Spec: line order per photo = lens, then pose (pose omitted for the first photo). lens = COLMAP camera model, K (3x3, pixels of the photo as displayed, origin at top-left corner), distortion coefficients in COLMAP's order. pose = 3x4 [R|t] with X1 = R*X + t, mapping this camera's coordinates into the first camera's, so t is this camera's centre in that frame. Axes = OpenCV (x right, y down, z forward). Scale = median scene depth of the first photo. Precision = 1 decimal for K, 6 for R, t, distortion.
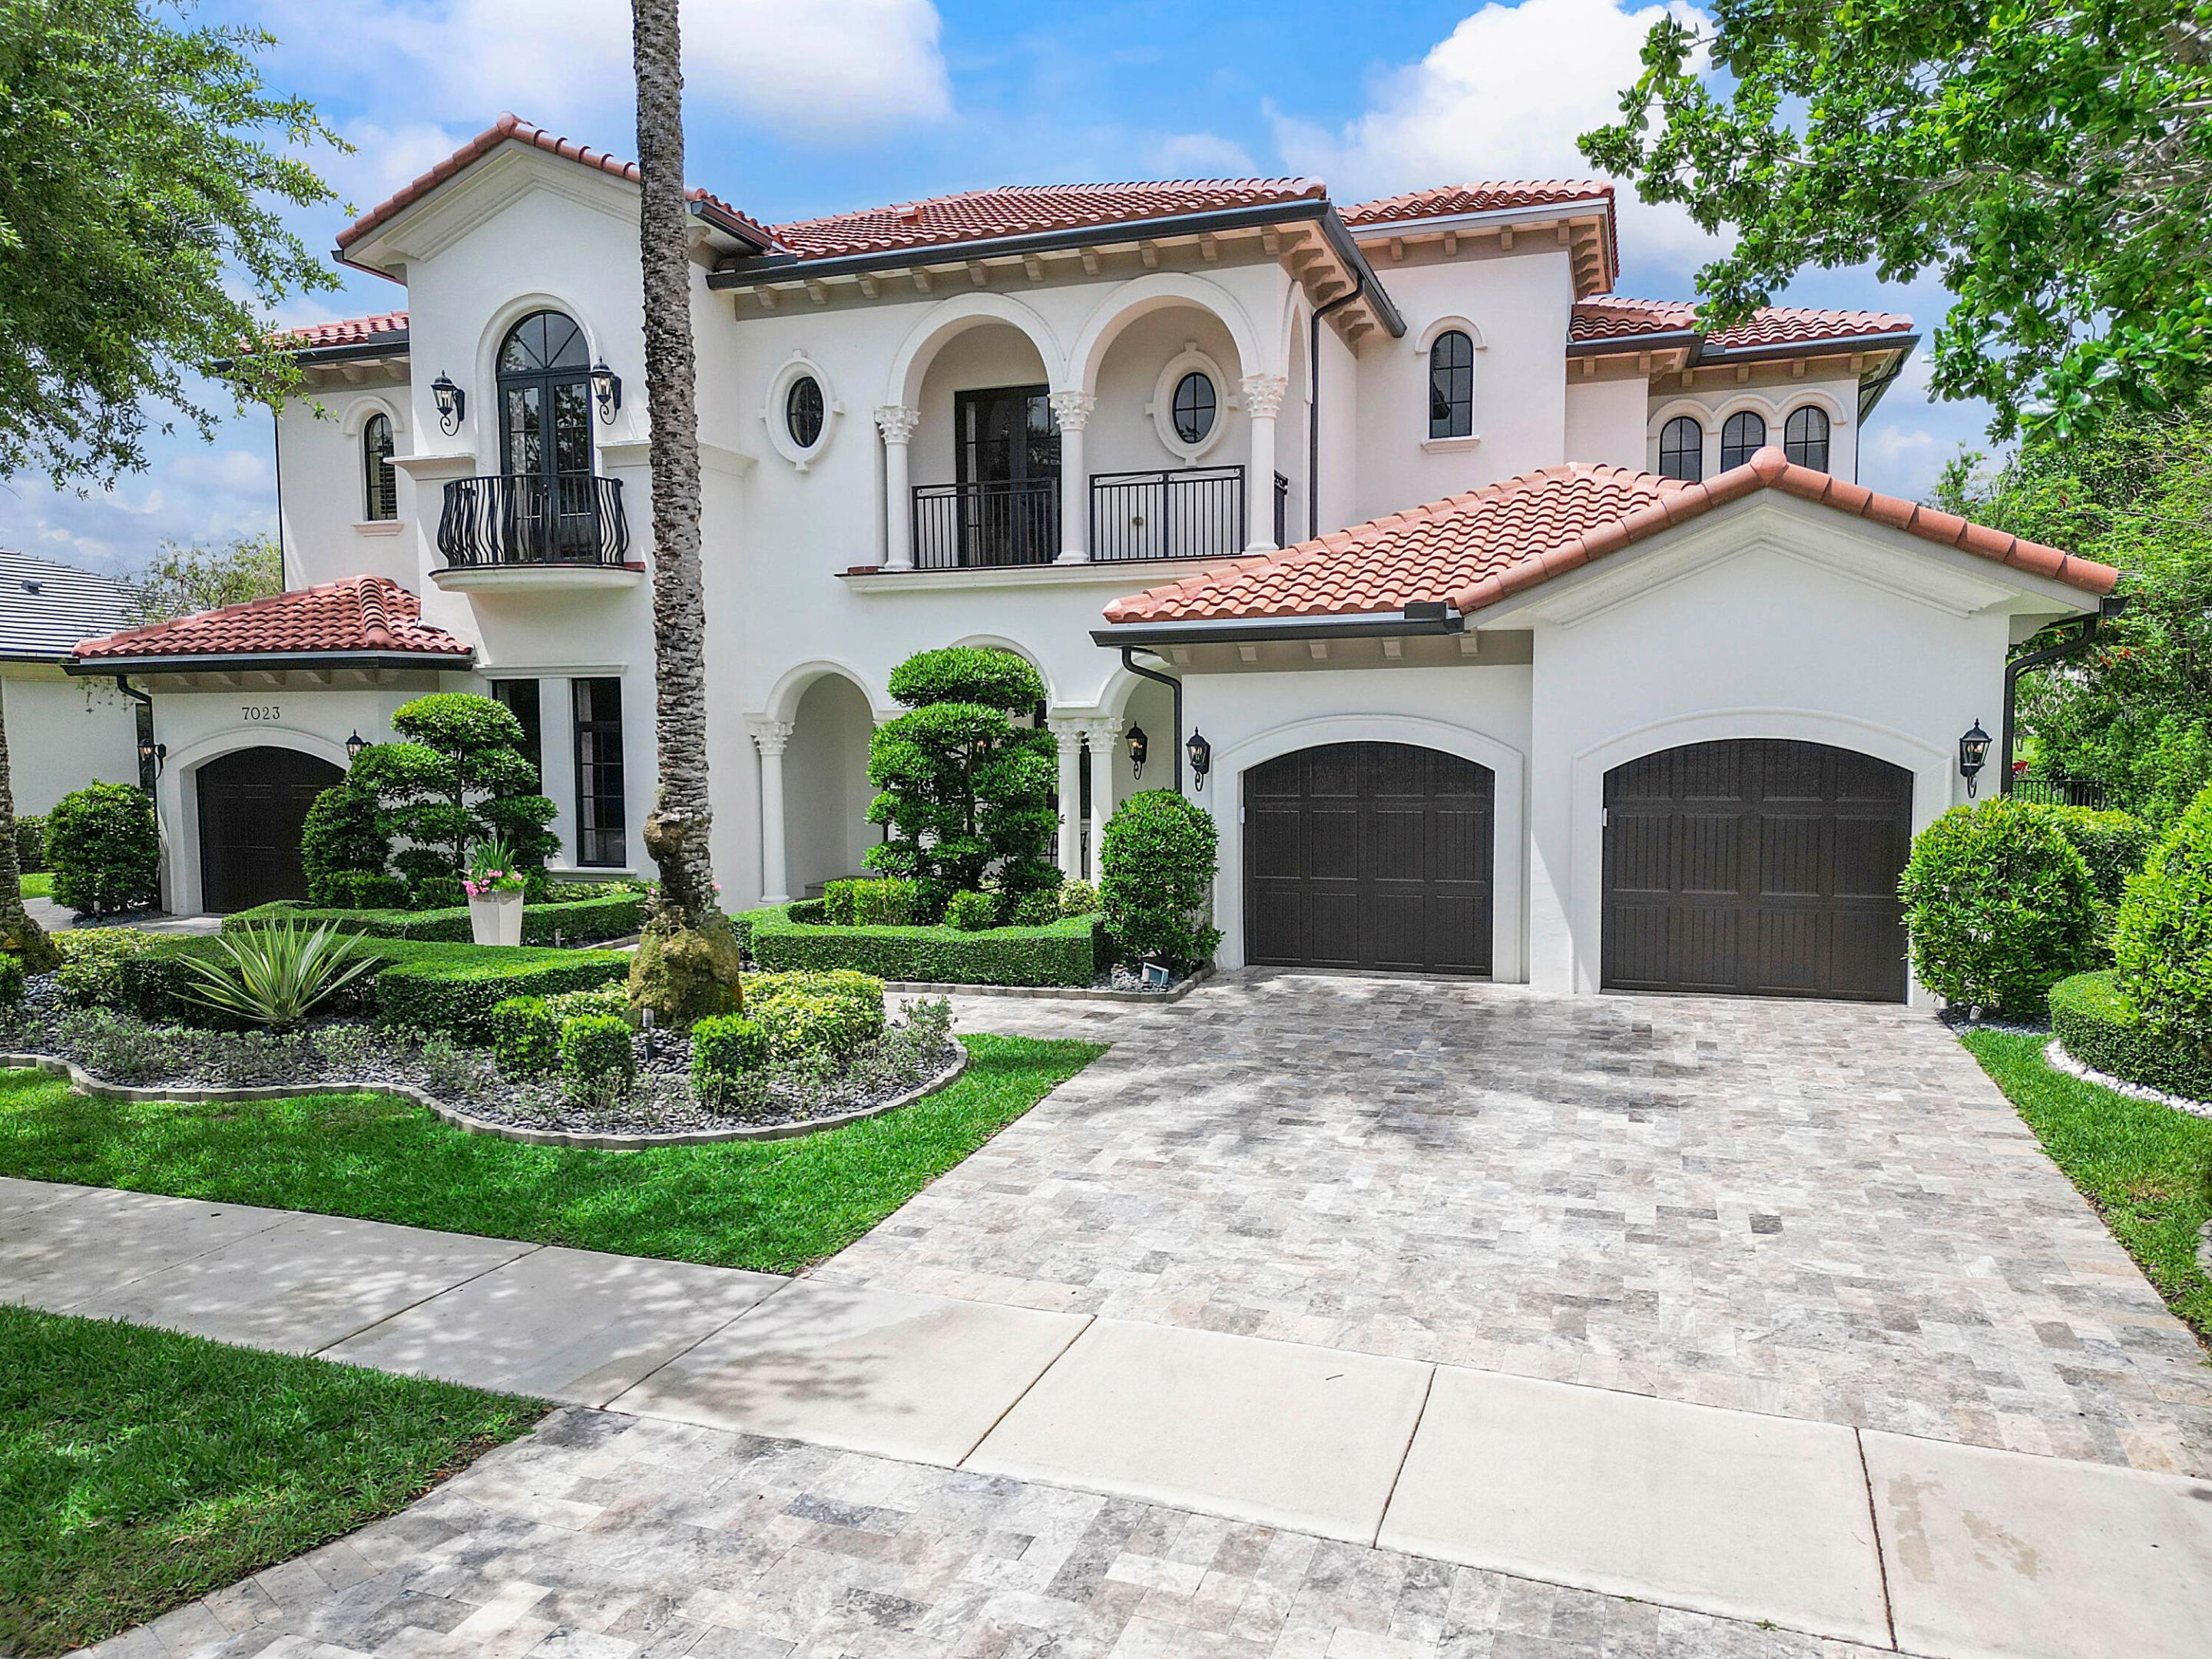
lens RADIAL K [[1547.0, 0, 1103.4], [0, 1547.0, 859.5], [0, 0, 1]] dist [0.067969, -0.083661]
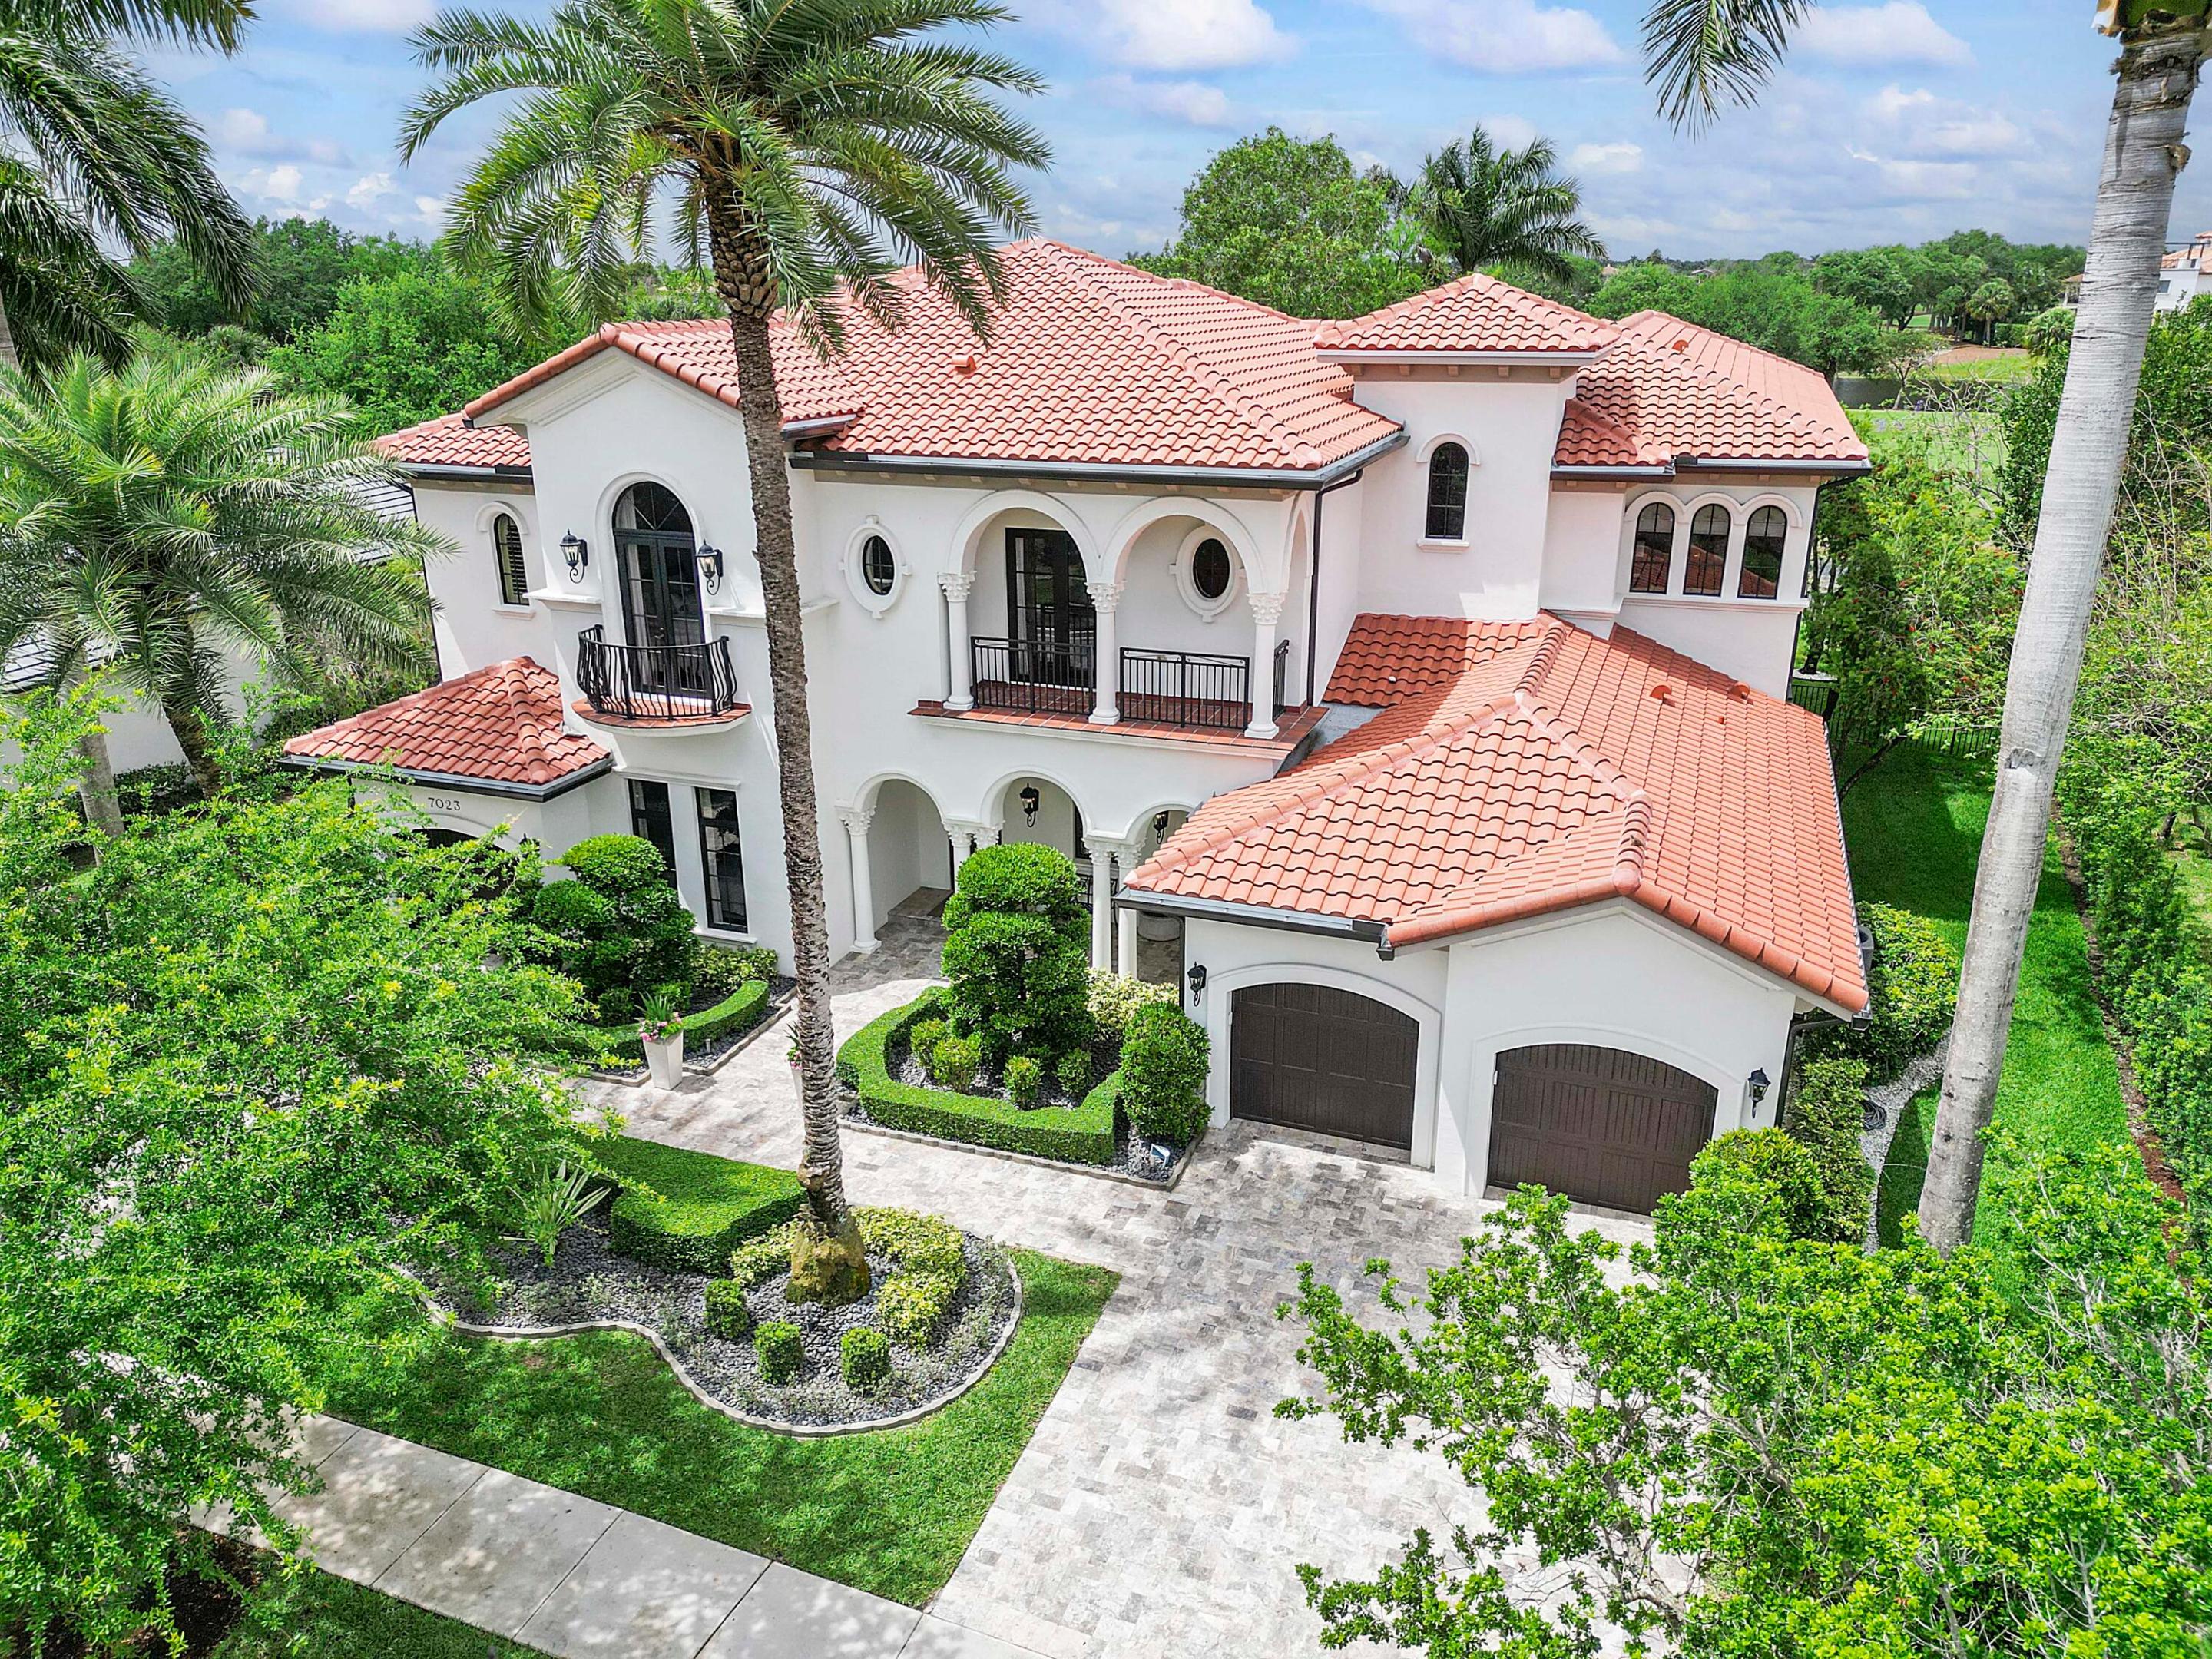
lens RADIAL K [[1569.0, 0, 1106.0], [0, 1569.0, 829.5], [0, 0, 1]] dist [0.084193, -0.090411]
pose [[0.999424, 0.011521, -0.031912, 0.020938], [-0.003203, 0.968423, 0.249291, -0.426056], [0.033777, -0.249045, 0.967903, -0.202635]]
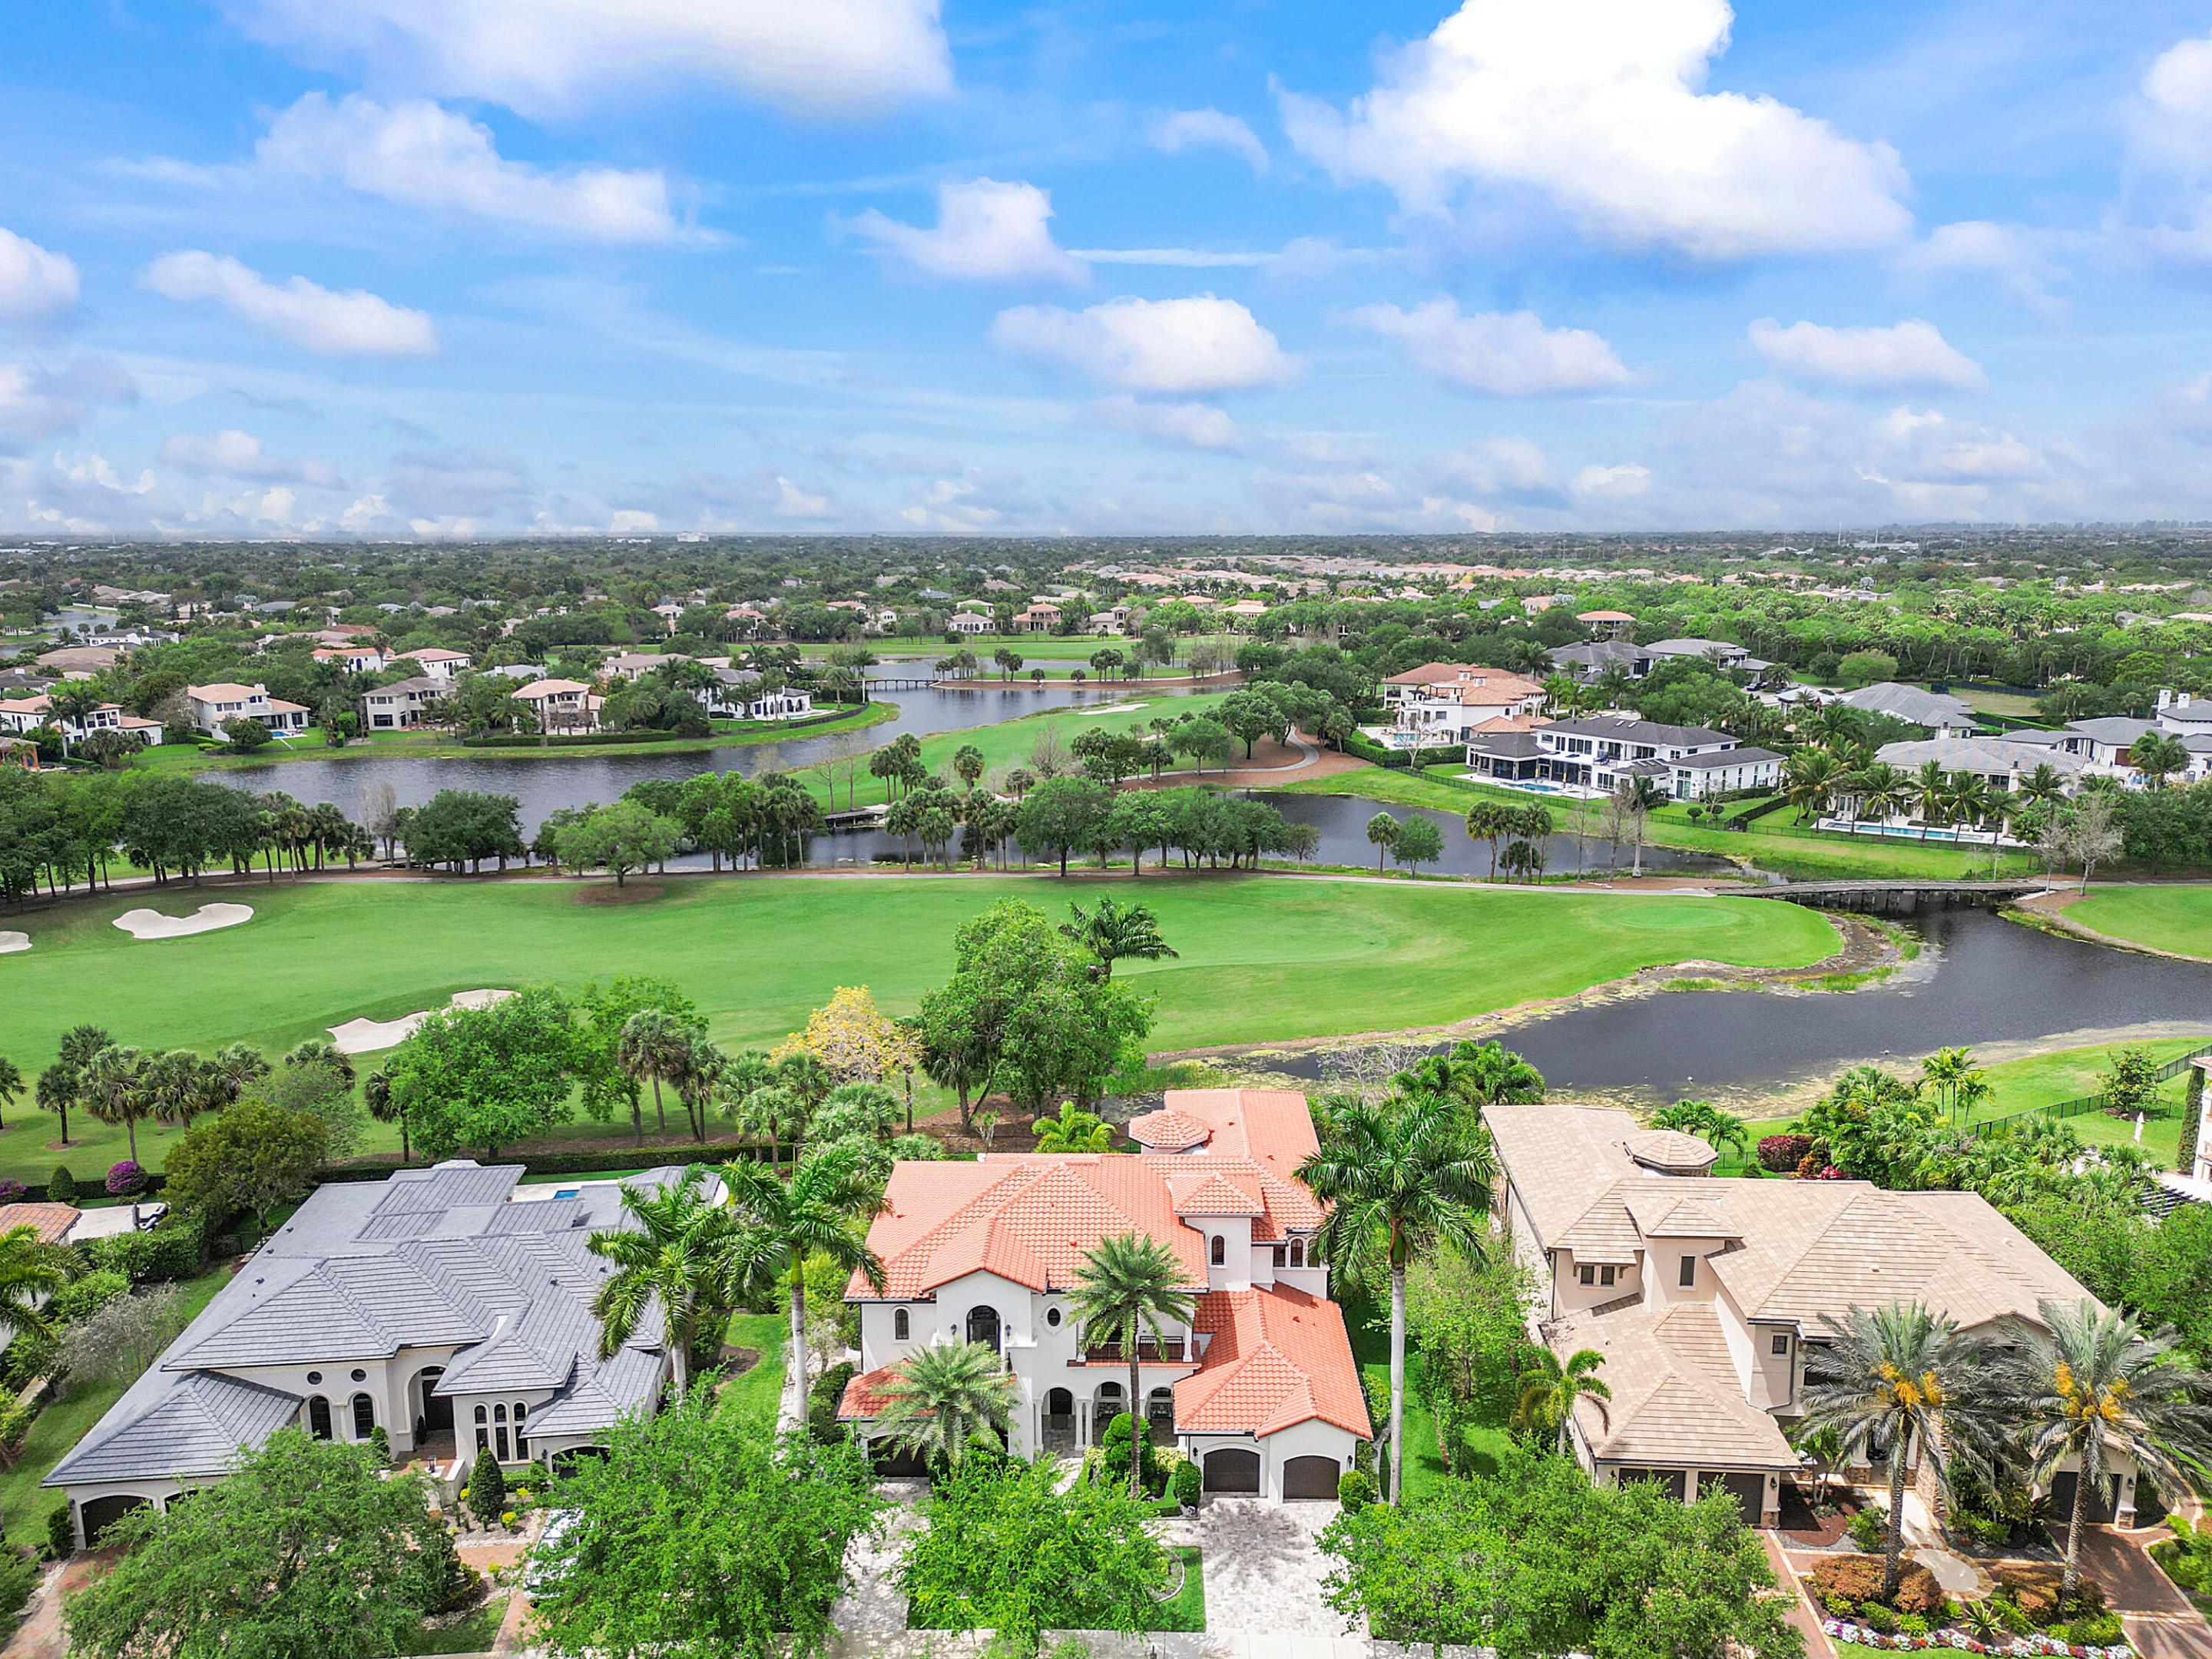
lens RADIAL K [[1569.0, 0, 1106.0], [0, 1569.0, 829.5], [0, 0, 1]] dist [0.084193, -0.090411]
pose [[0.952336, -0.055811, 0.299904, -1.175211], [0.026210, 0.994456, 0.101839, -1.880458], [-0.303924, -0.089124, 0.948518, -2.490960]]
